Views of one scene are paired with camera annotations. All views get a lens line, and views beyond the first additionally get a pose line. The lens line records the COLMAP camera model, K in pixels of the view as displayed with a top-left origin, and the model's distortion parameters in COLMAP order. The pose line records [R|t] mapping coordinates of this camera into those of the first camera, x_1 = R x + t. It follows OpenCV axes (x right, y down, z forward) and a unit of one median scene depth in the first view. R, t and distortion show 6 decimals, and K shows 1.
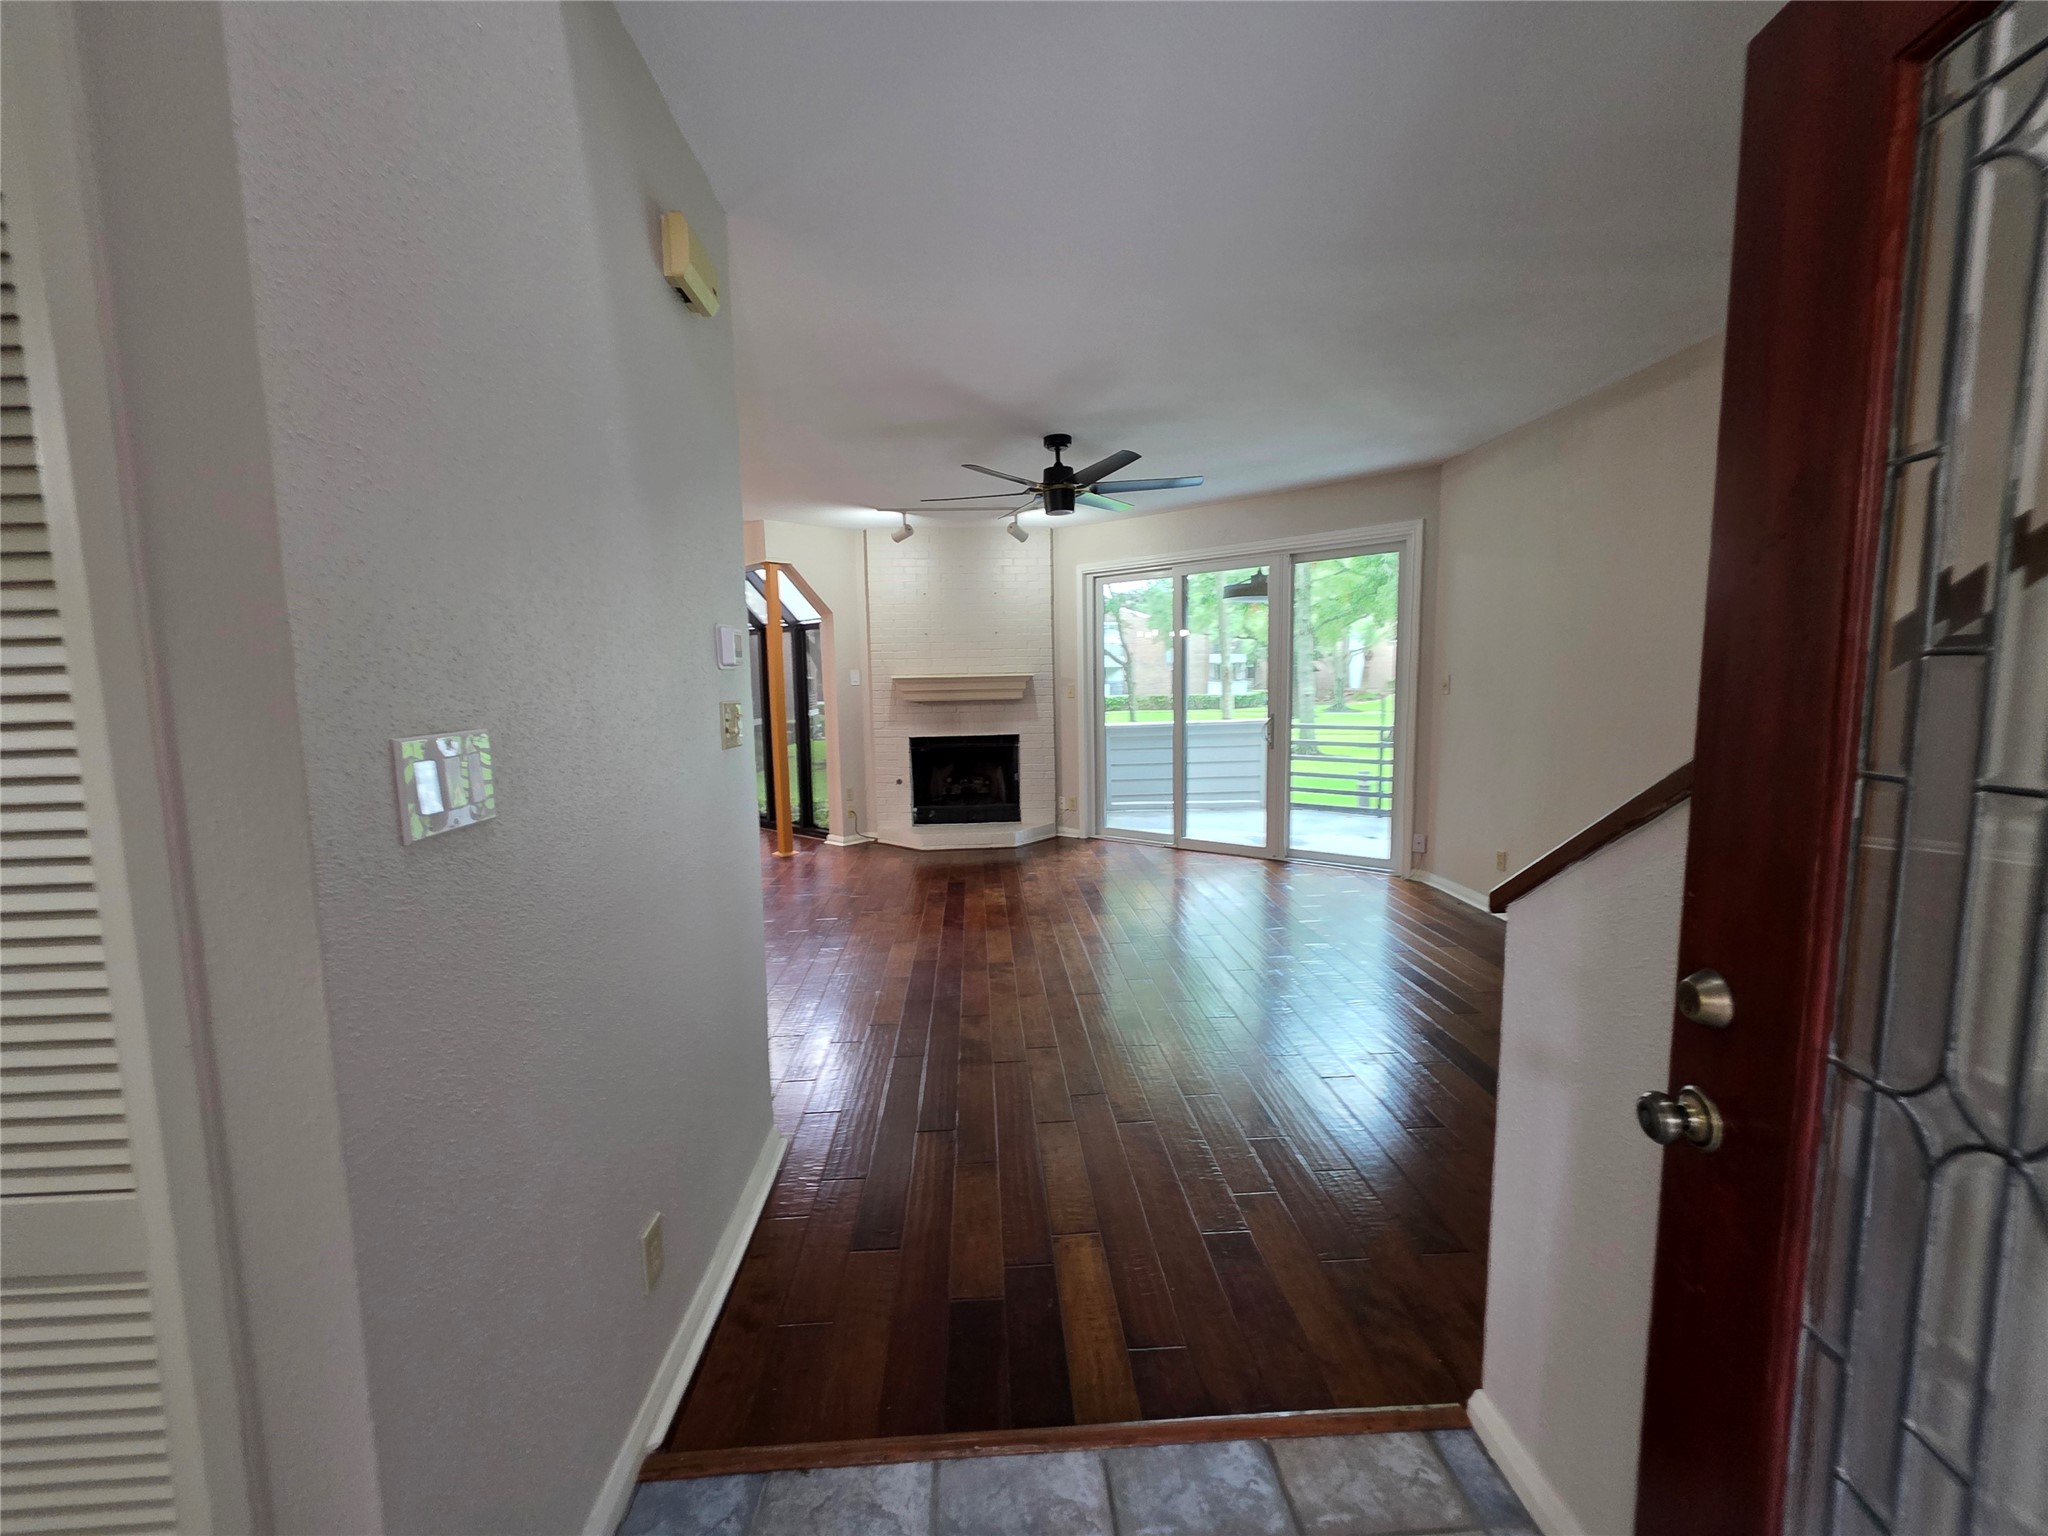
lens RADIAL K [[824.4, 0, 1007.3], [0, 824.4, 768.1], [0, 0, 1]] dist [0.000446, -0.000031]
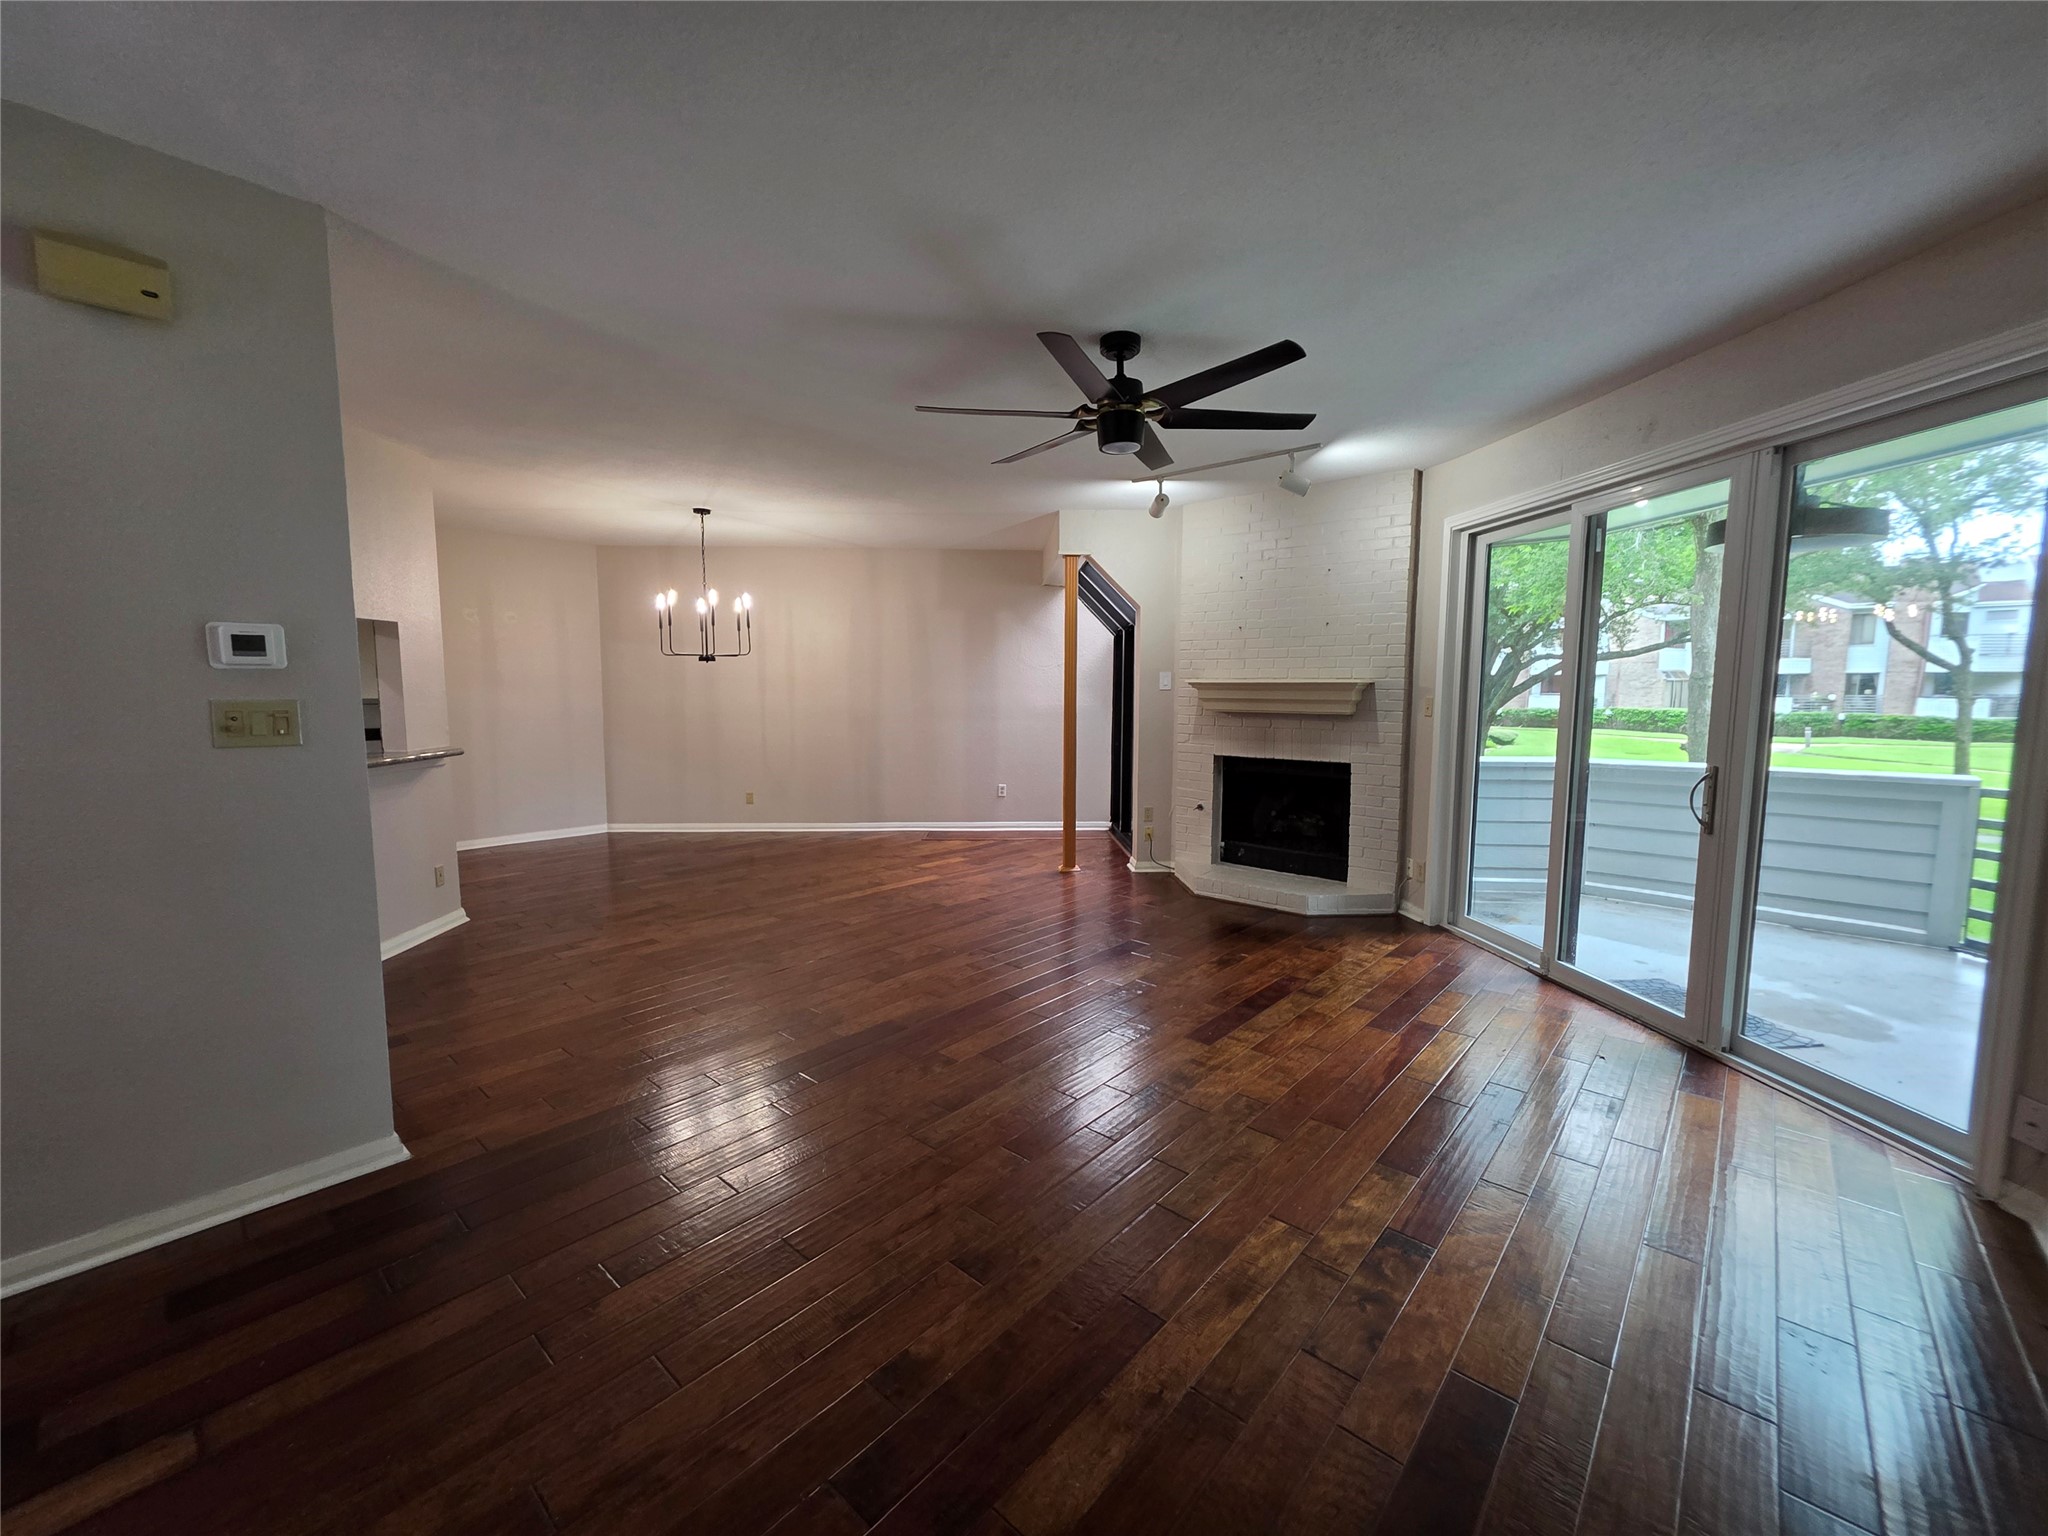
lens RADIAL K [[824.4, 0, 1019.9], [0, 824.4, 762.8], [0, 0, 1]] dist [0.000446, -0.000031]
pose [[0.708129, 0.089268, -0.700418, 0.318369], [-0.092147, 0.995176, 0.033673, -0.039165], [0.700045, 0.040696, 0.712938, 0.282008]]
